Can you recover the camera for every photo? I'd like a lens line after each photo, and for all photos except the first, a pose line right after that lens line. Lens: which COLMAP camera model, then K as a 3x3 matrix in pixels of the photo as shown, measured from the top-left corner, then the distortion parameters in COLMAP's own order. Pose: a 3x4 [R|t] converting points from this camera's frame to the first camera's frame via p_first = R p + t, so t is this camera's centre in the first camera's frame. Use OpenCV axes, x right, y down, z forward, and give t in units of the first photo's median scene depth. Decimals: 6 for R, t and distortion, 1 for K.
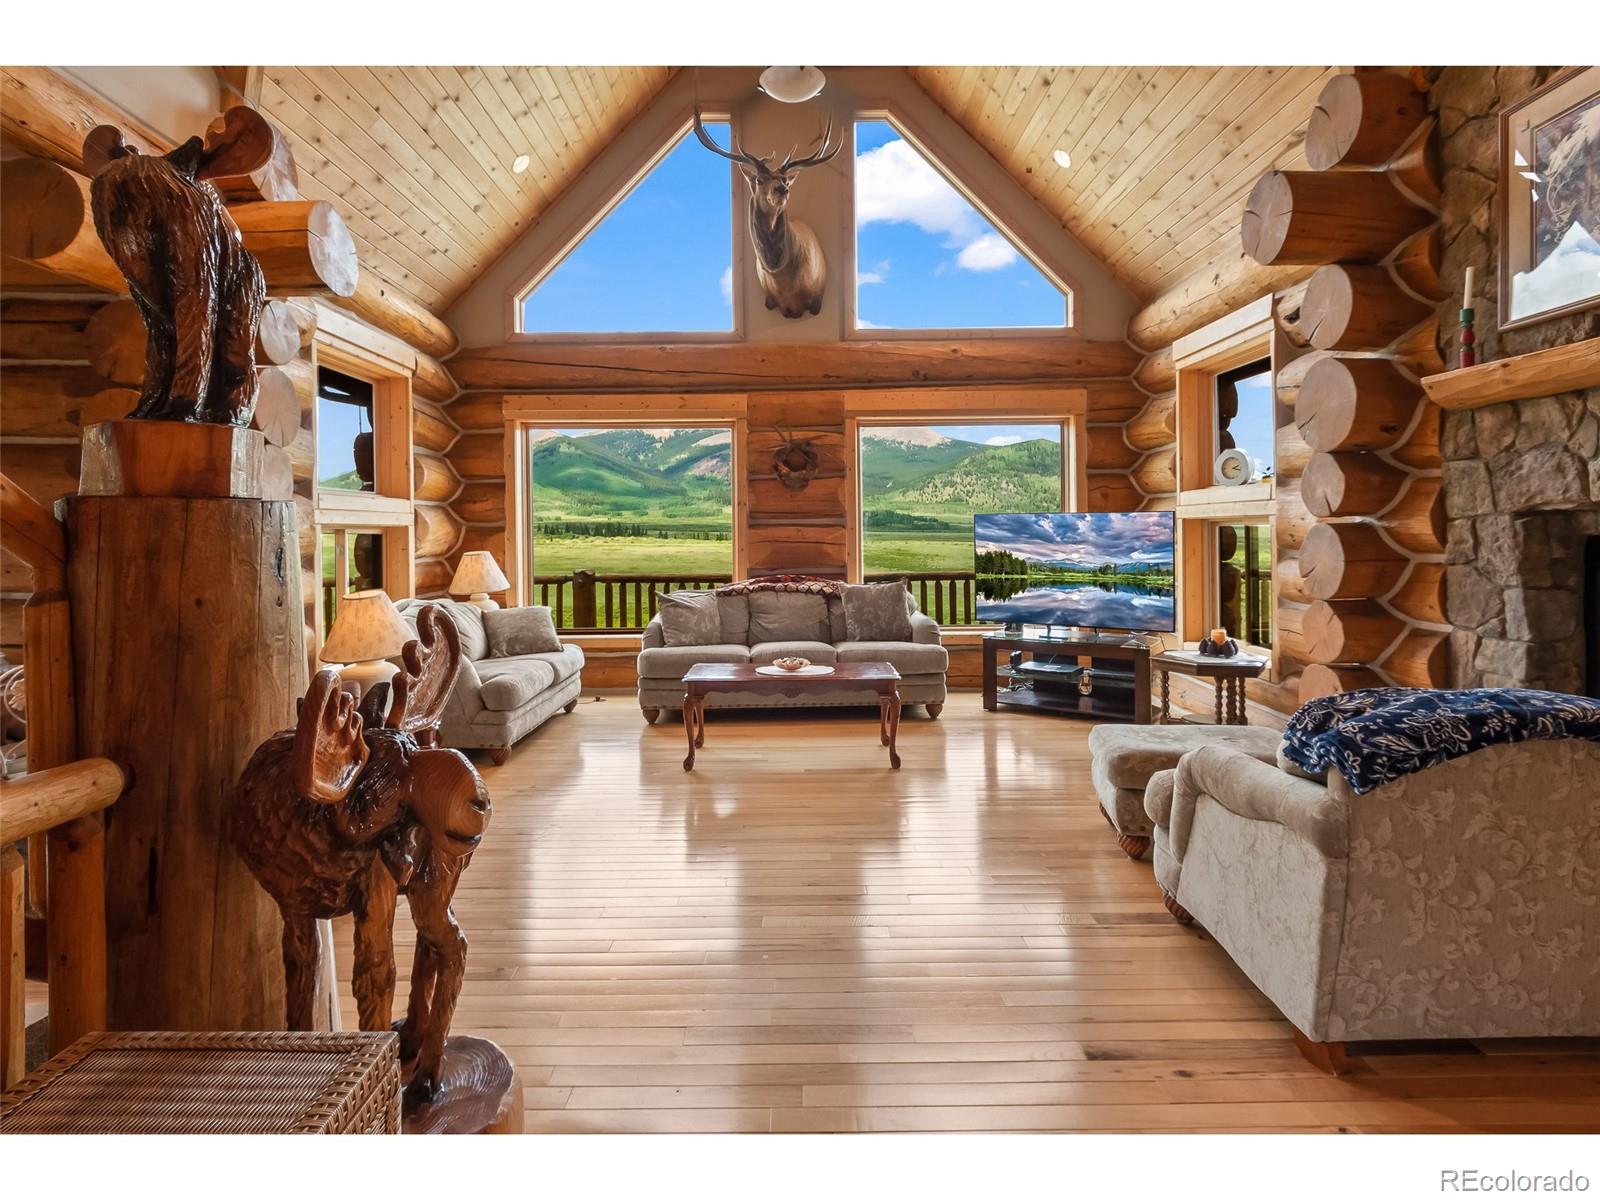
lens RADIAL K [[850.7, 0, 799.5], [0, 850.7, 541.1], [0, 0, 1]] dist [0.003988, -0.003354]
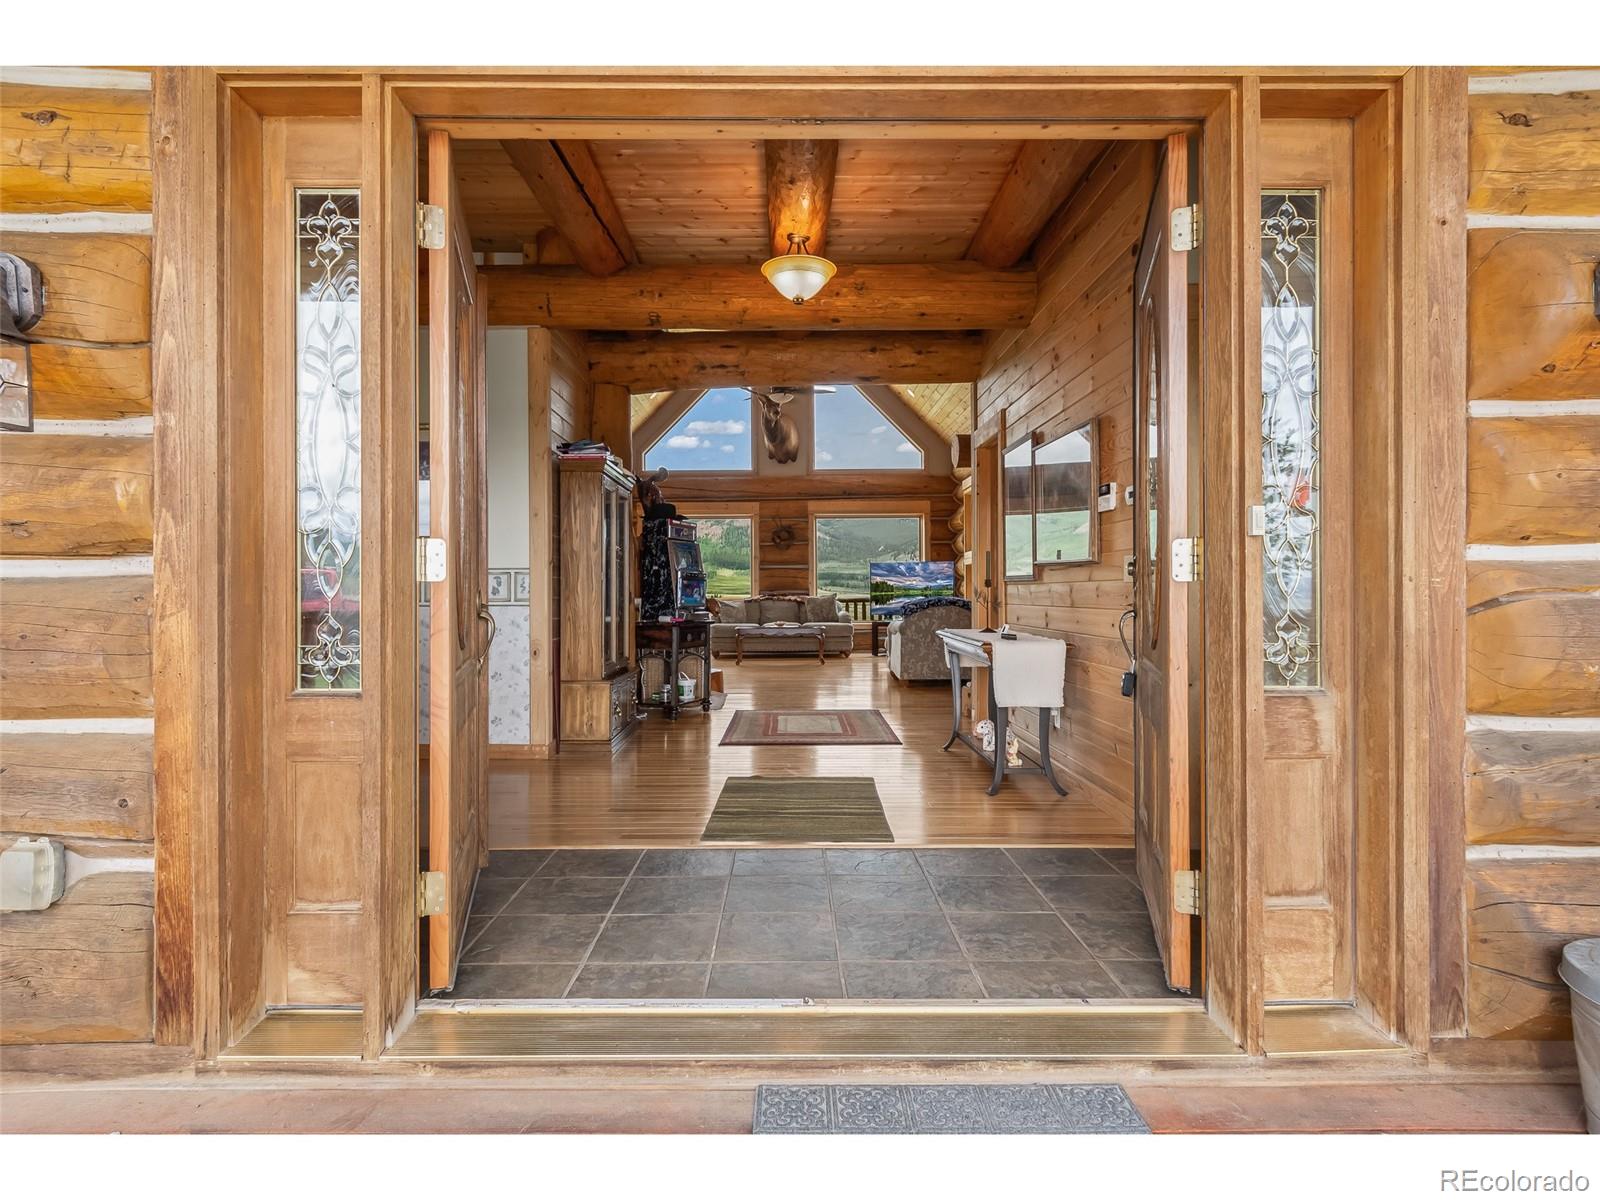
lens RADIAL K [[851.9, 0, 805.8], [0, 851.9, 567.2], [0, 0, 1]] dist [0.002203, -0.000986]
pose [[0.999855, 0.005755, 0.016051, 0.018603], [-0.005054, 0.999045, -0.043400, 0.072099], [-0.016286, 0.043313, 0.998929, -1.101664]]
